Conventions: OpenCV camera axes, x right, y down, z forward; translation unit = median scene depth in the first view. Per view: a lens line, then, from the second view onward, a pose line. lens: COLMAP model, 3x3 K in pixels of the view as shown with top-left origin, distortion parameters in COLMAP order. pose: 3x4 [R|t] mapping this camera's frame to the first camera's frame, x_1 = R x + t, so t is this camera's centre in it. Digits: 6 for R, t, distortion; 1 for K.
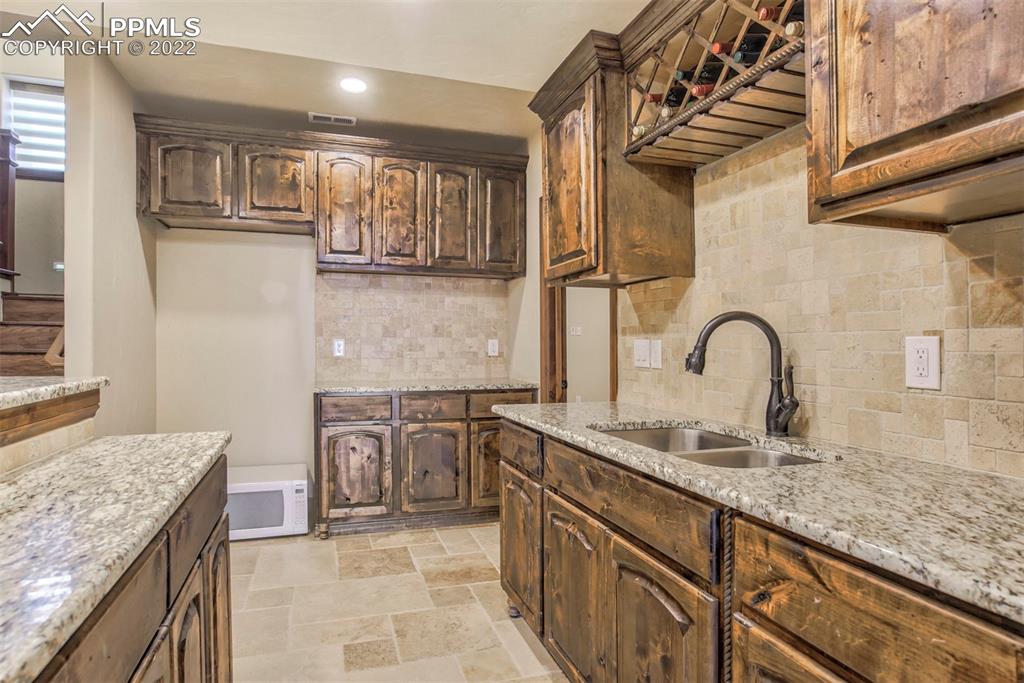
lens RADIAL K [[569.9, 0, 512.0], [0, 569.9, 341.5], [0, 0, 1]] dist [-0.001429, -0.000137]
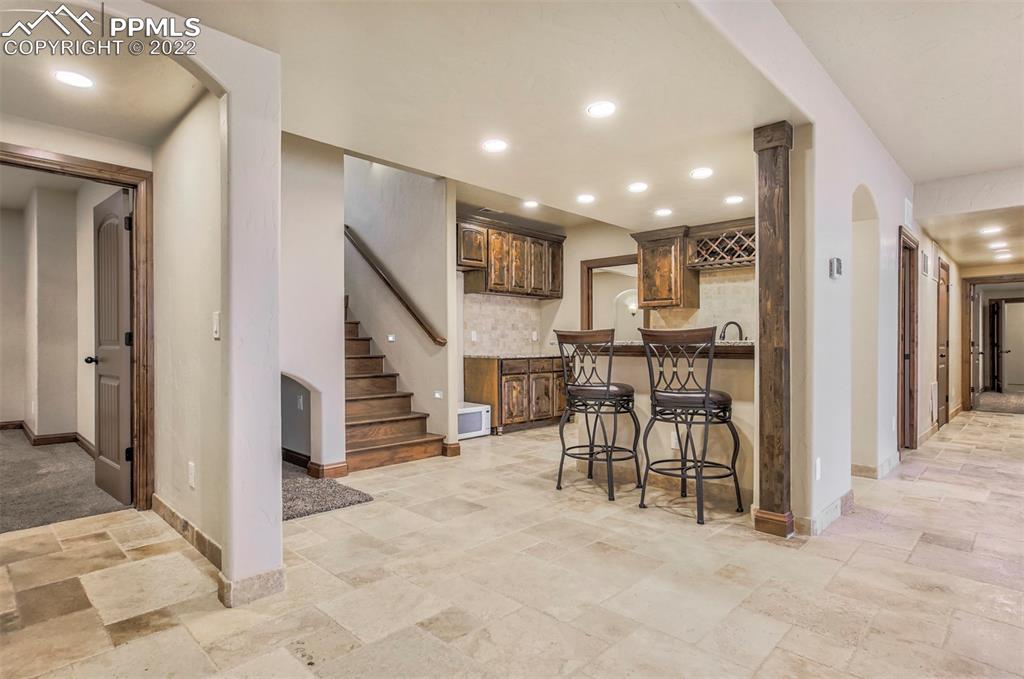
lens RADIAL K [[539.3, 0, 512.0], [0, 539.3, 339.5], [0, 0, 1]] dist [-0.000243, -0.000049]
pose [[0.879604, -0.002921, 0.475697, -1.019337], [0.002113, 0.999995, 0.002232, 0.019293], [-0.475702, -0.000958, 0.879606, -0.532850]]
